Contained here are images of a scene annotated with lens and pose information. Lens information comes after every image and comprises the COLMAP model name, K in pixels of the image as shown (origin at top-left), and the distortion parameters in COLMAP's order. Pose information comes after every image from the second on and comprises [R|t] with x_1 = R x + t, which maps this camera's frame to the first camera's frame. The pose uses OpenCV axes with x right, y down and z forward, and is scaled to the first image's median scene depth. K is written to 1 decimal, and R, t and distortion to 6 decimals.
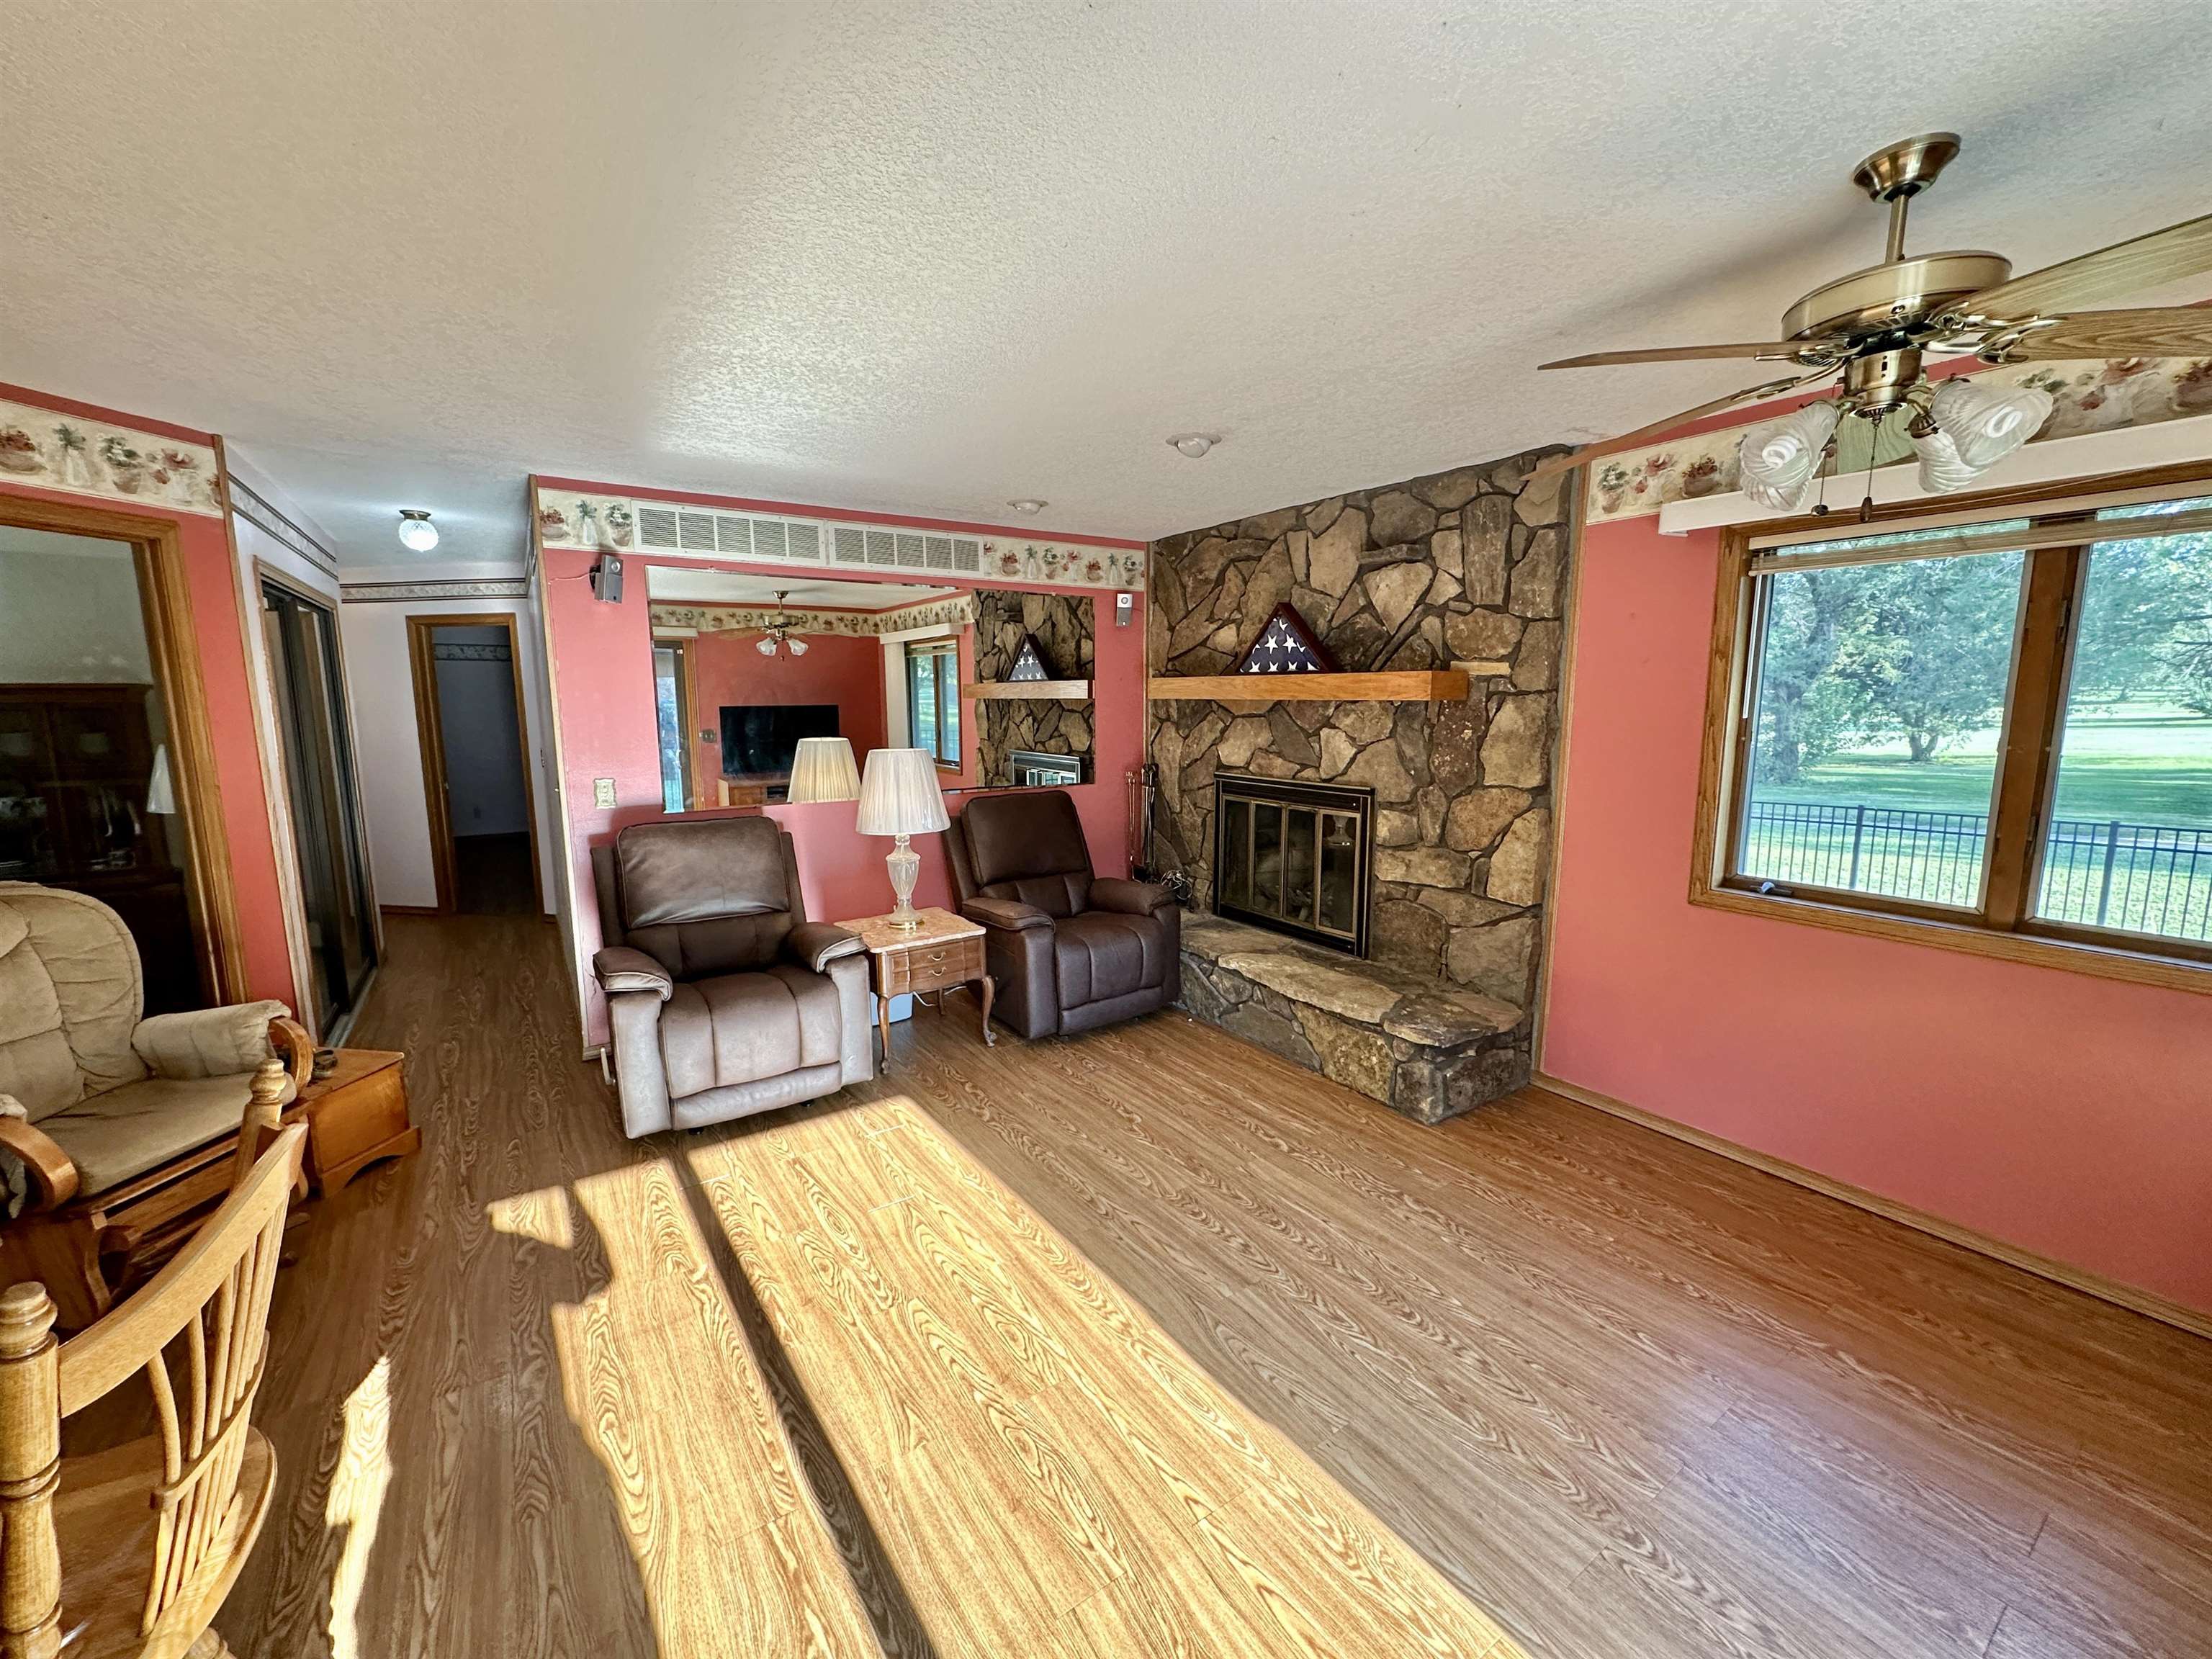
lens RADIAL K [[885.2, 0, 1104.5], [0, 885.2, 823.9], [0, 0, 1]] dist [-0.001159, 0.000298]
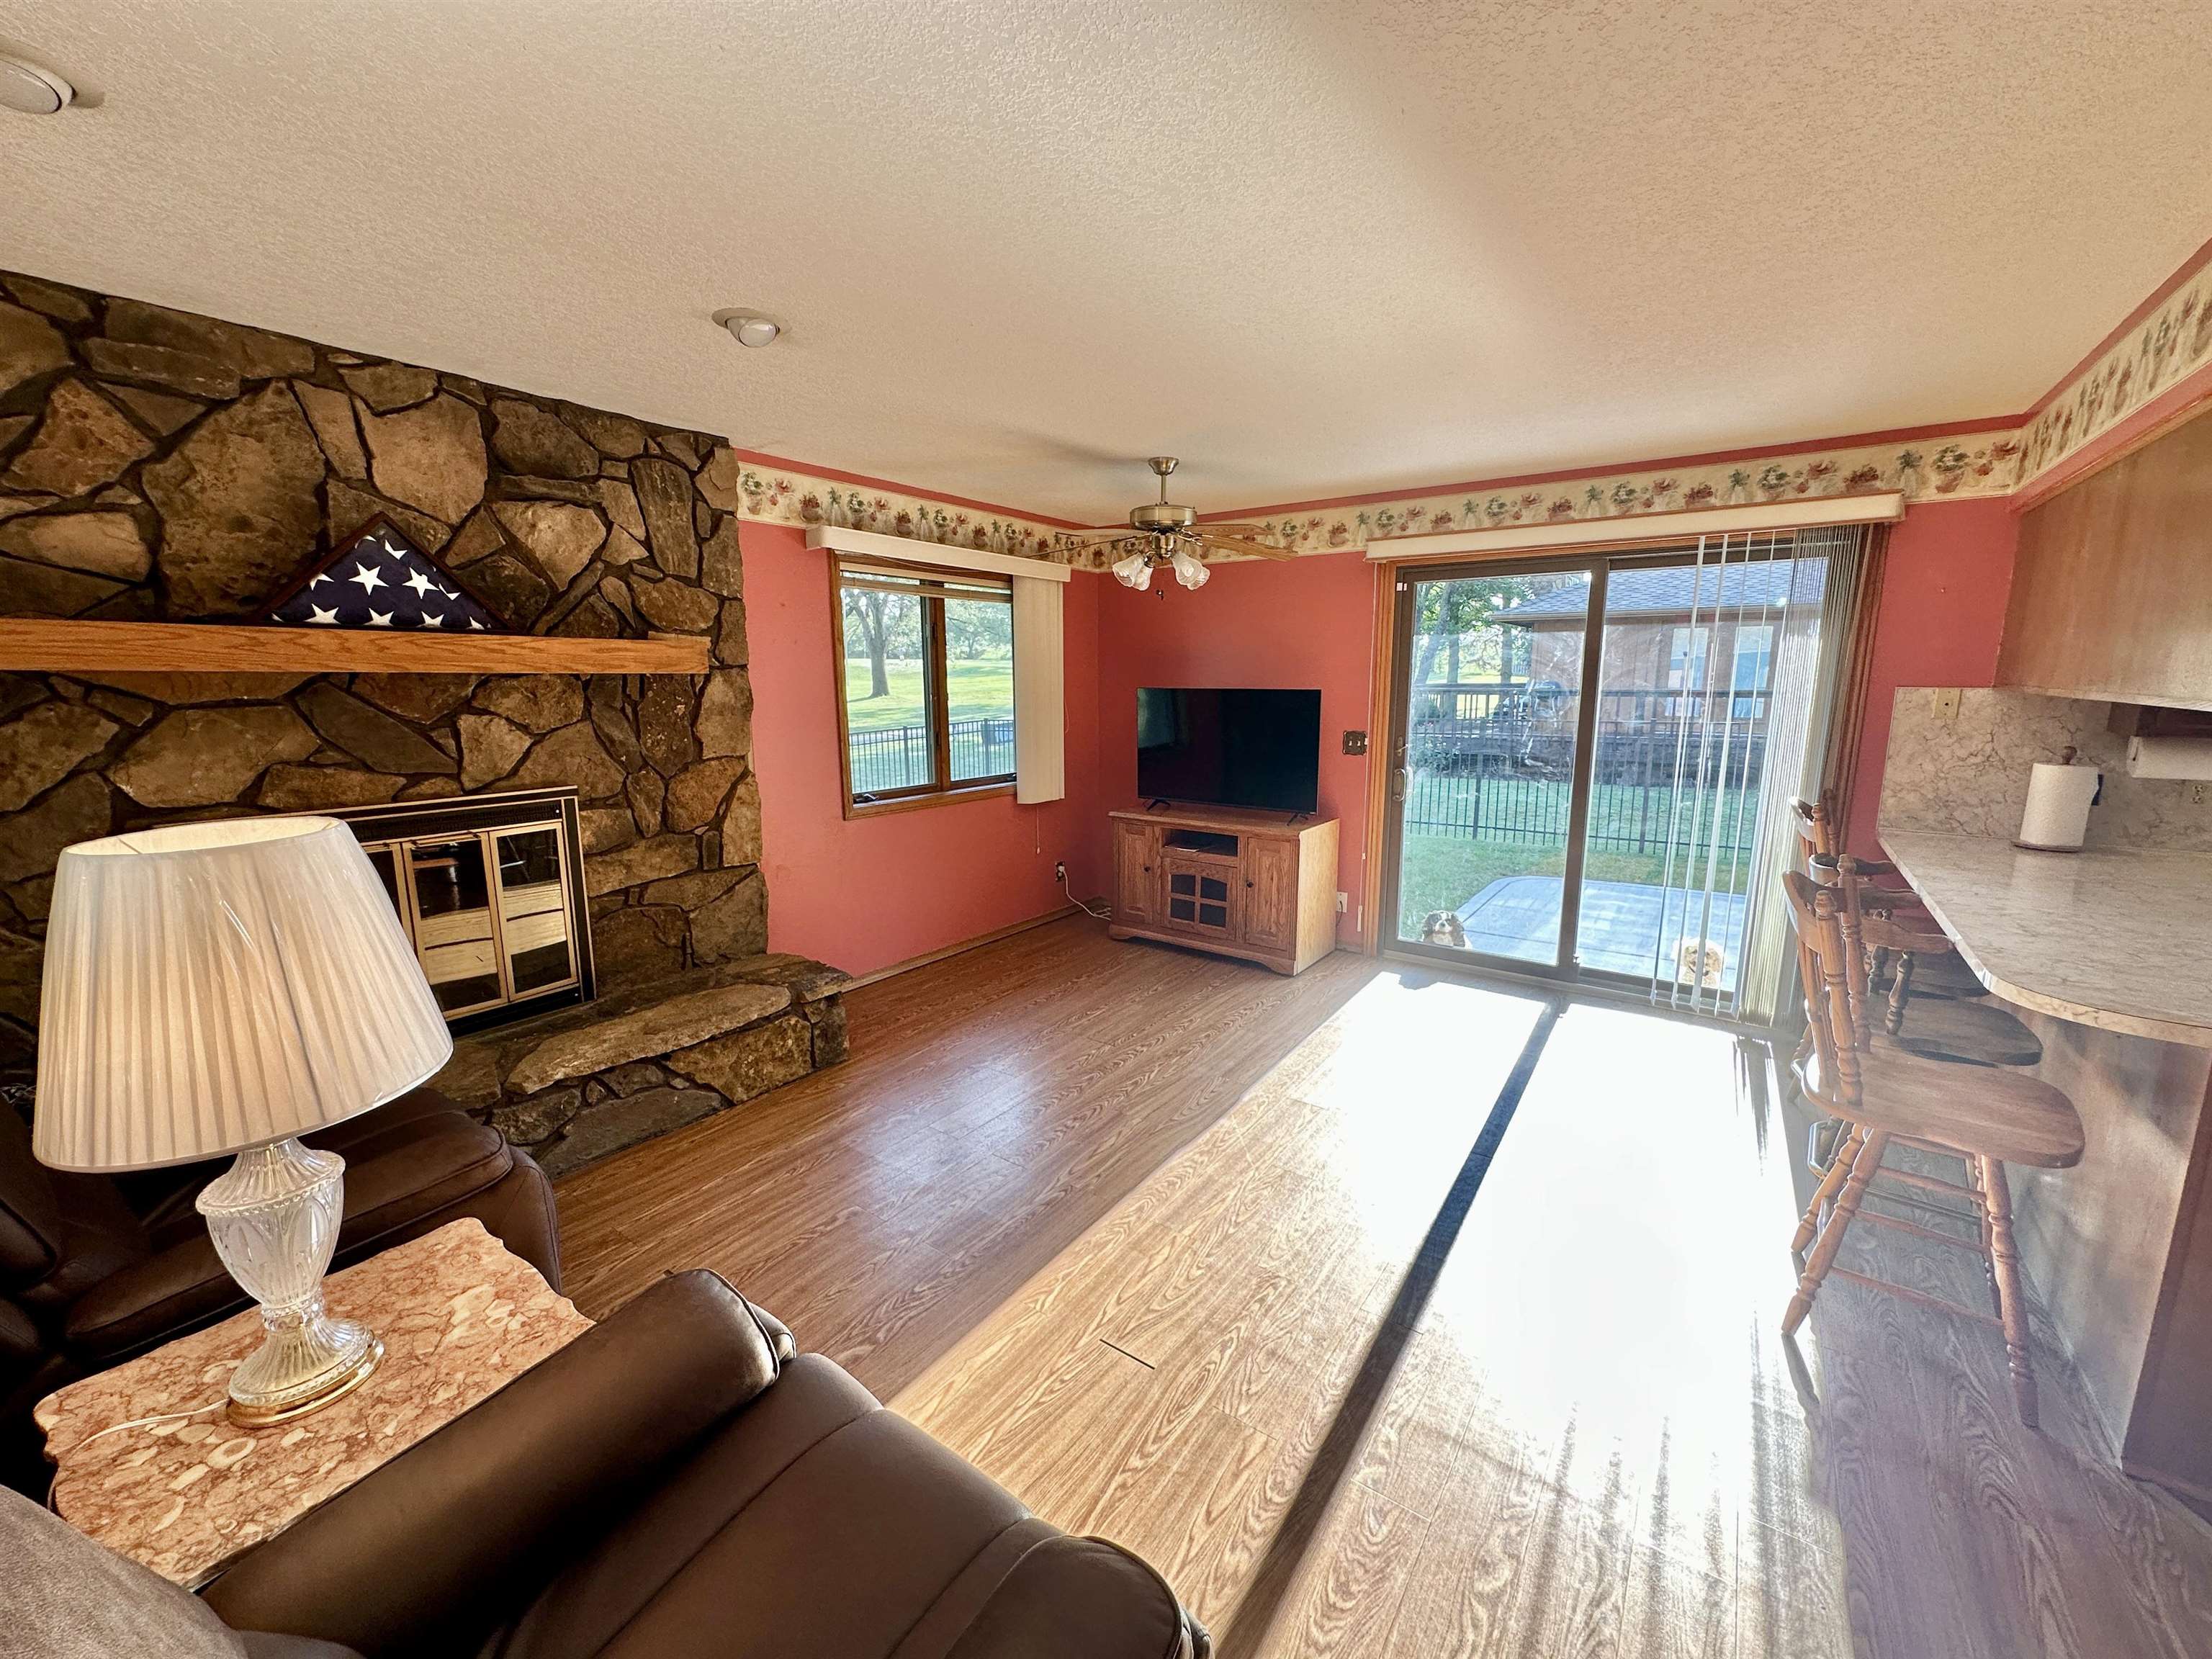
lens RADIAL K [[885.2, 0, 1104.5], [0, 885.2, 823.9], [0, 0, 1]] dist [-0.001159, 0.000298]
pose [[-0.339652, -0.150255, 0.928472, -0.643412], [0.138663, 0.968371, 0.207438, -0.114034], [-0.930273, 0.199202, -0.308075, 0.875185]]
